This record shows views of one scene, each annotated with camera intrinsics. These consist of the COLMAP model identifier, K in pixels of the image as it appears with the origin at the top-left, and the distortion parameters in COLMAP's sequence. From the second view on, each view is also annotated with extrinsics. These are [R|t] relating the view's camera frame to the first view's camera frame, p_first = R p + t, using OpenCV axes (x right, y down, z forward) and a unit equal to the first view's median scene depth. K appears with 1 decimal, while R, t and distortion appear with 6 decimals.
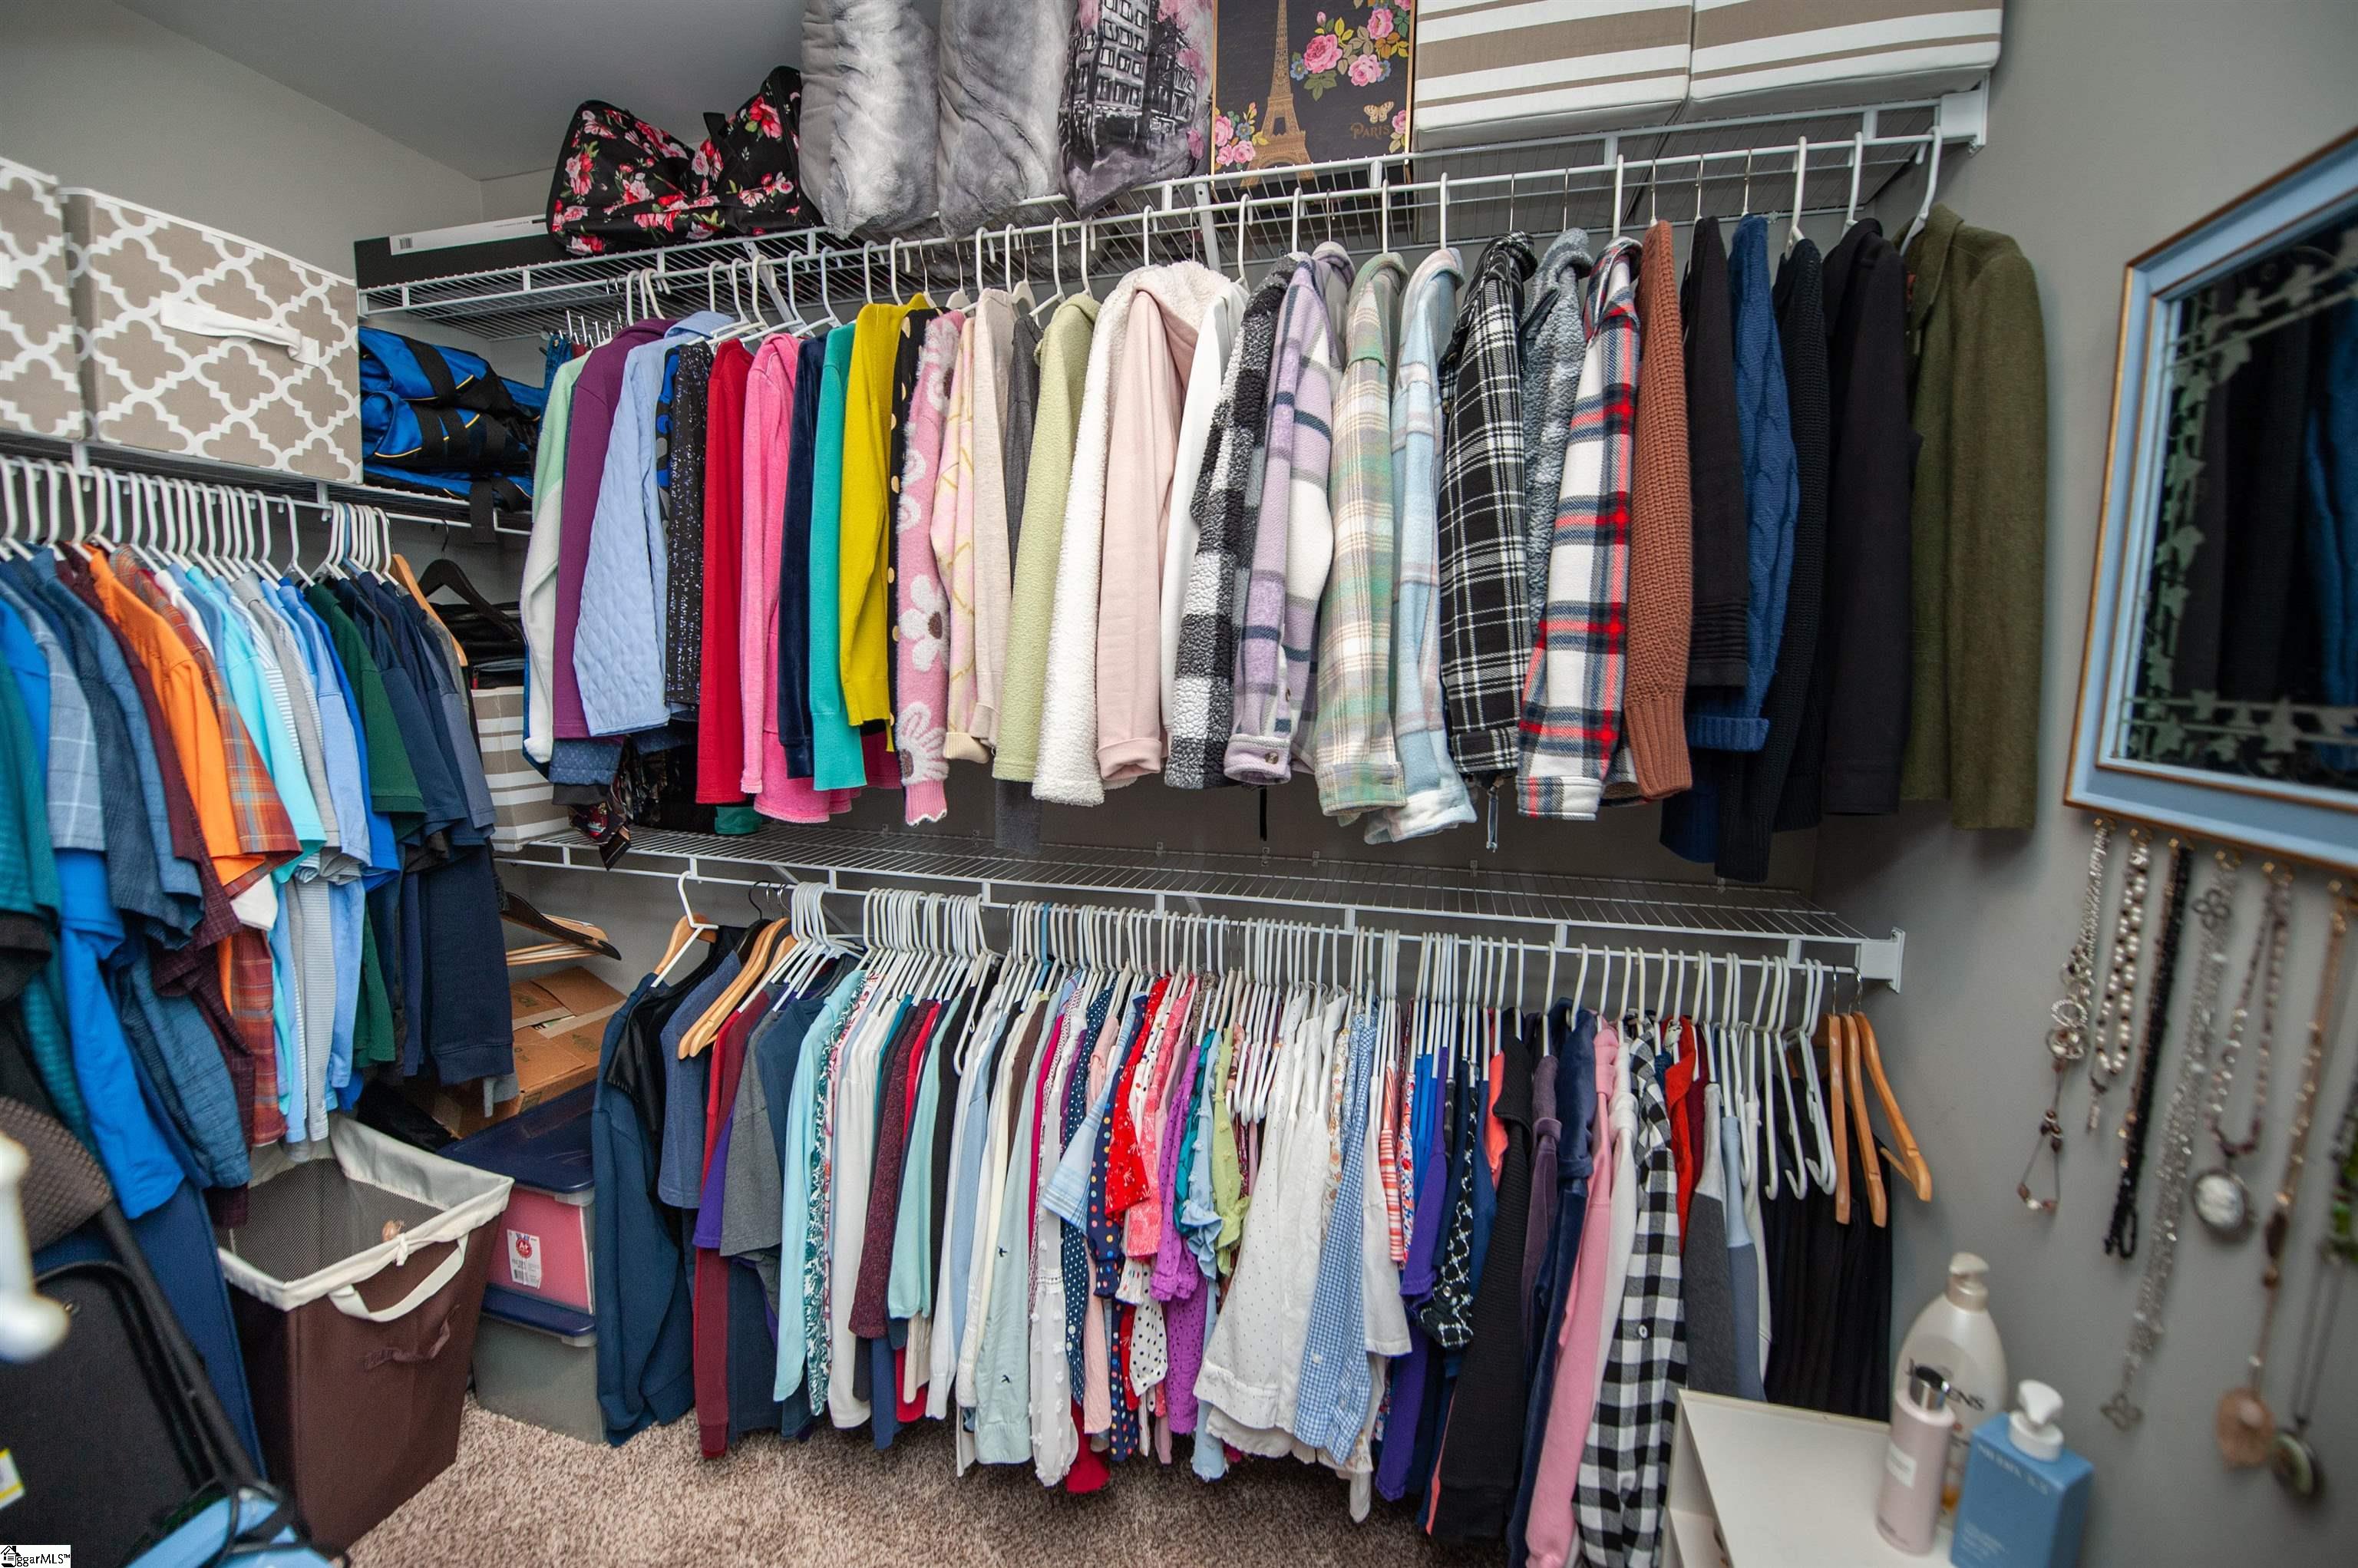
lens RADIAL K [[944.7, 0, 1197.2], [0, 944.7, 780.4], [0, 0, 1]] dist [-0.016087, -0.002570]
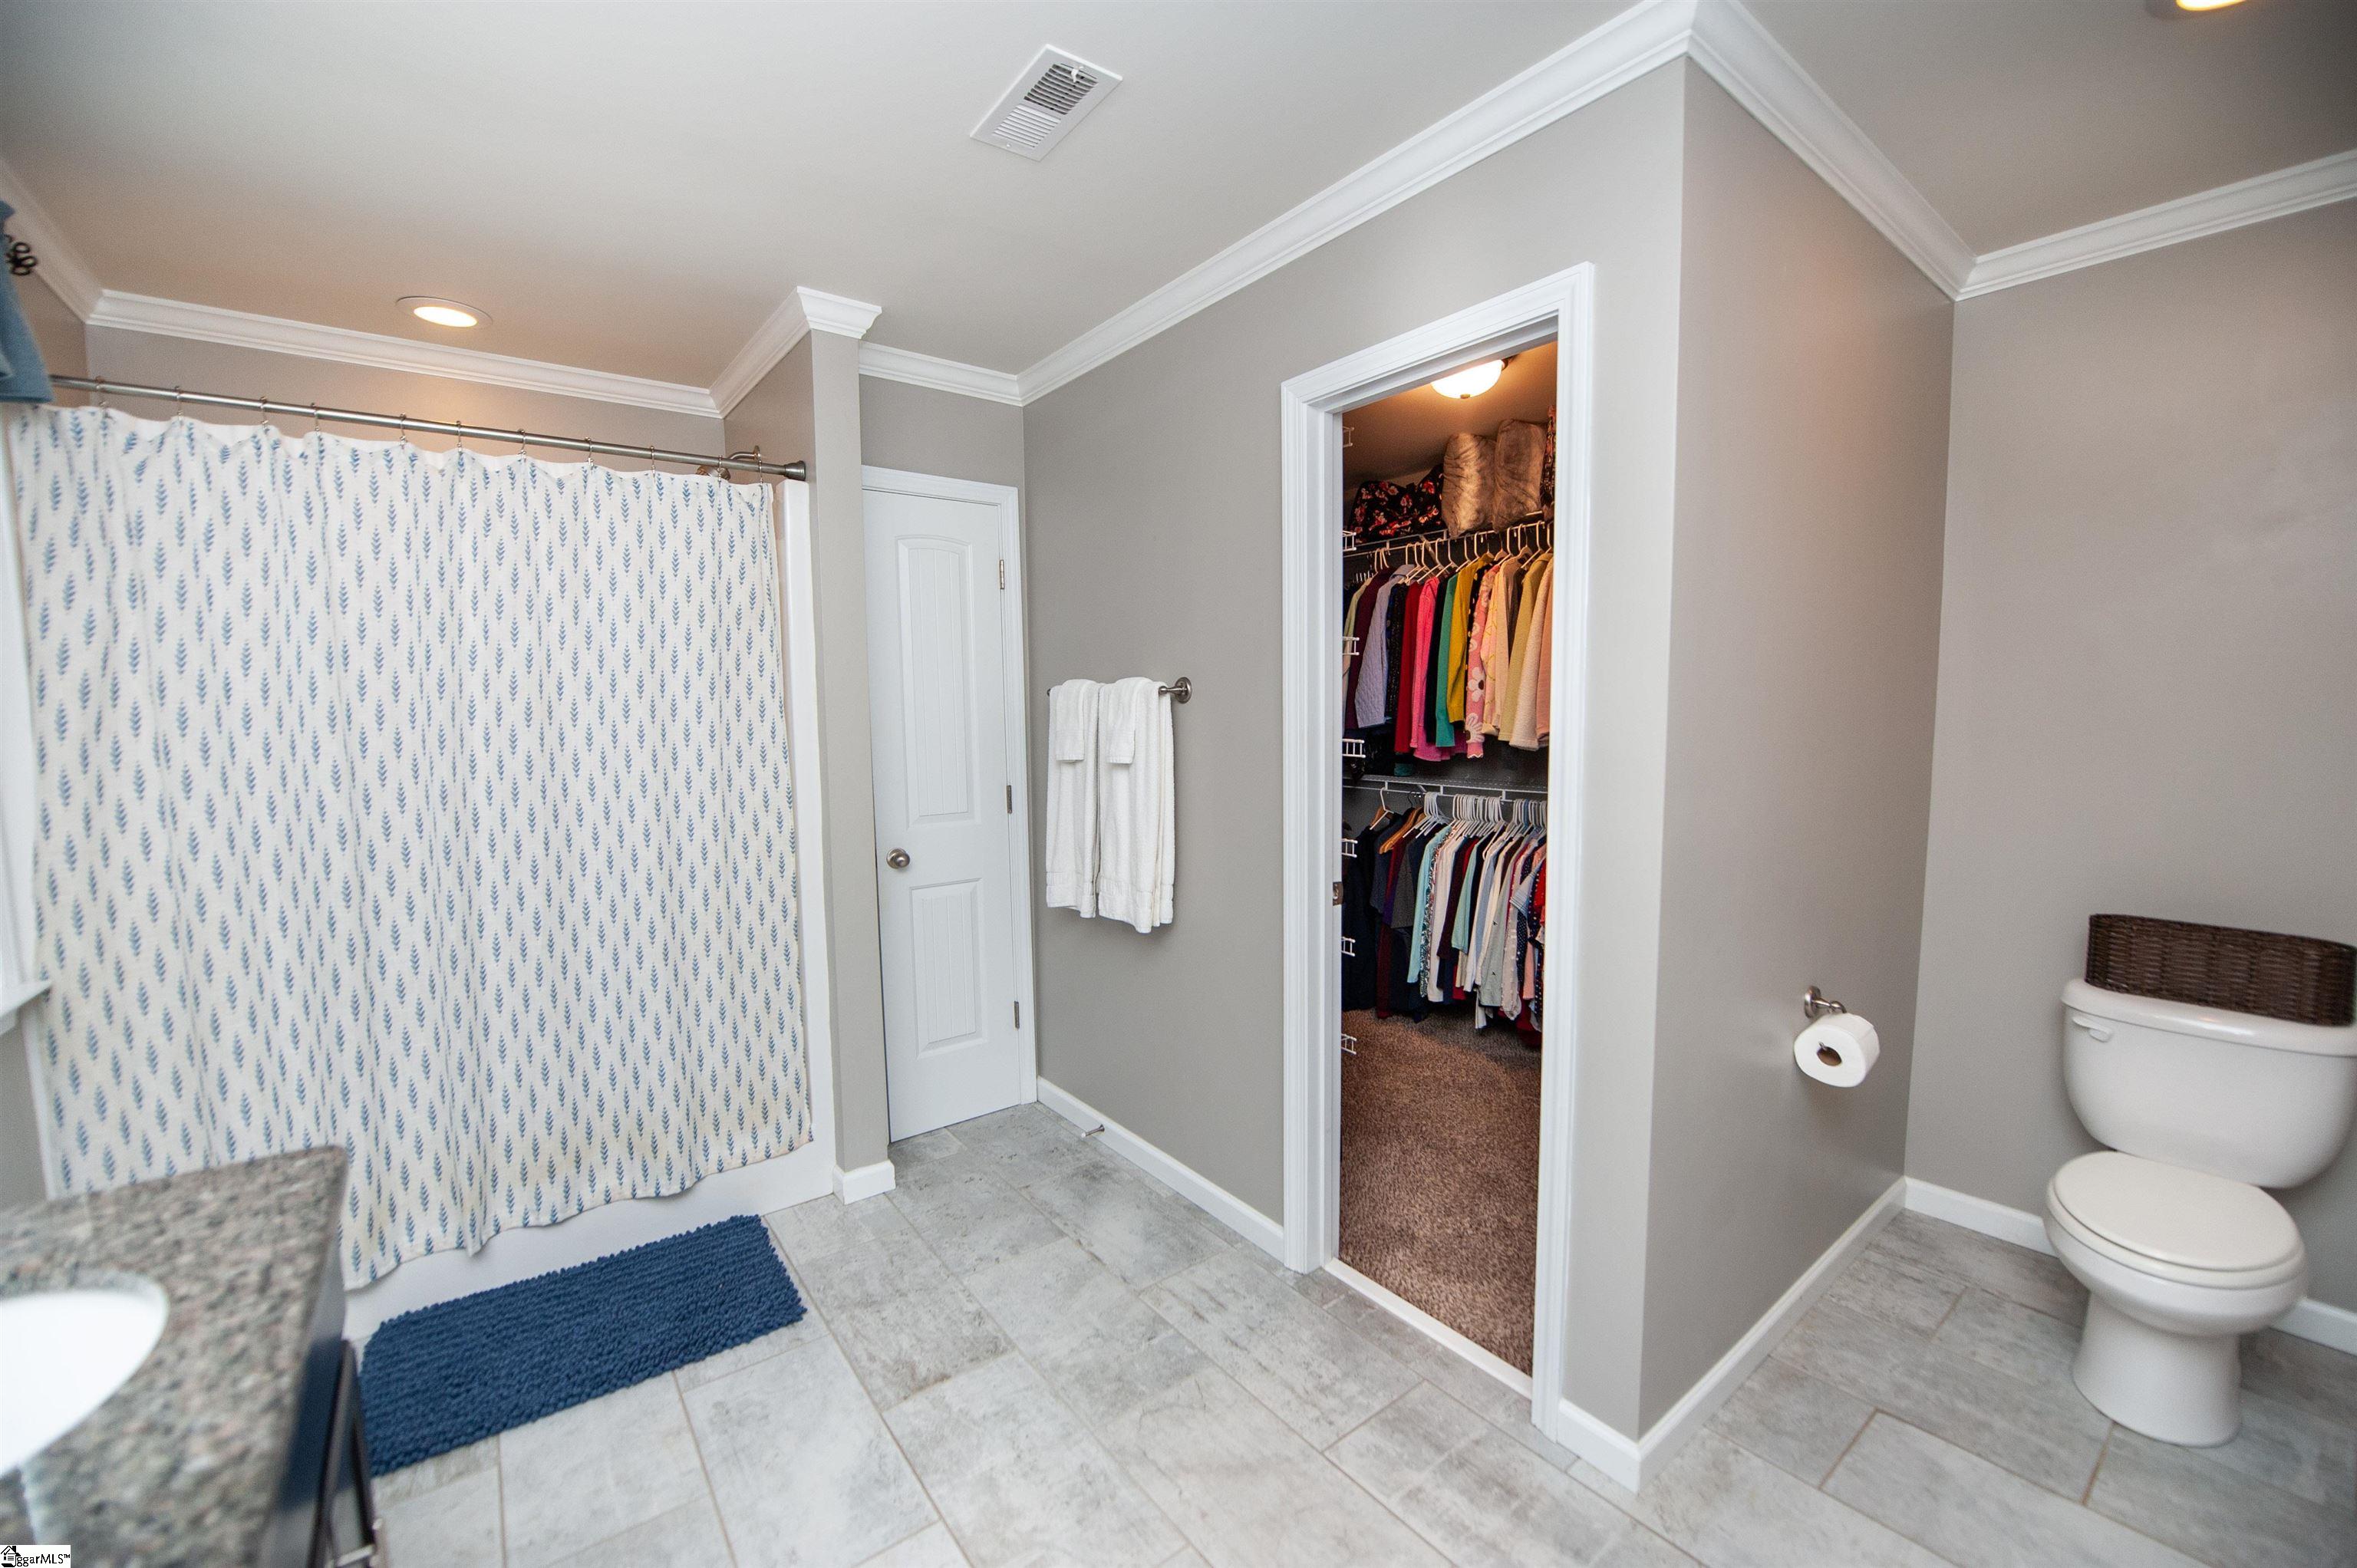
lens RADIAL K [[944.3, 0, 1175.4], [0, 944.3, 791.0], [0, 0, 1]] dist [-0.016087, -0.002570]
pose [[0.789408, 0.036062, -0.612808, 0.631872], [-0.056944, 0.998271, -0.014608, 0.208289], [0.611222, 0.046428, 0.790096, -1.505352]]
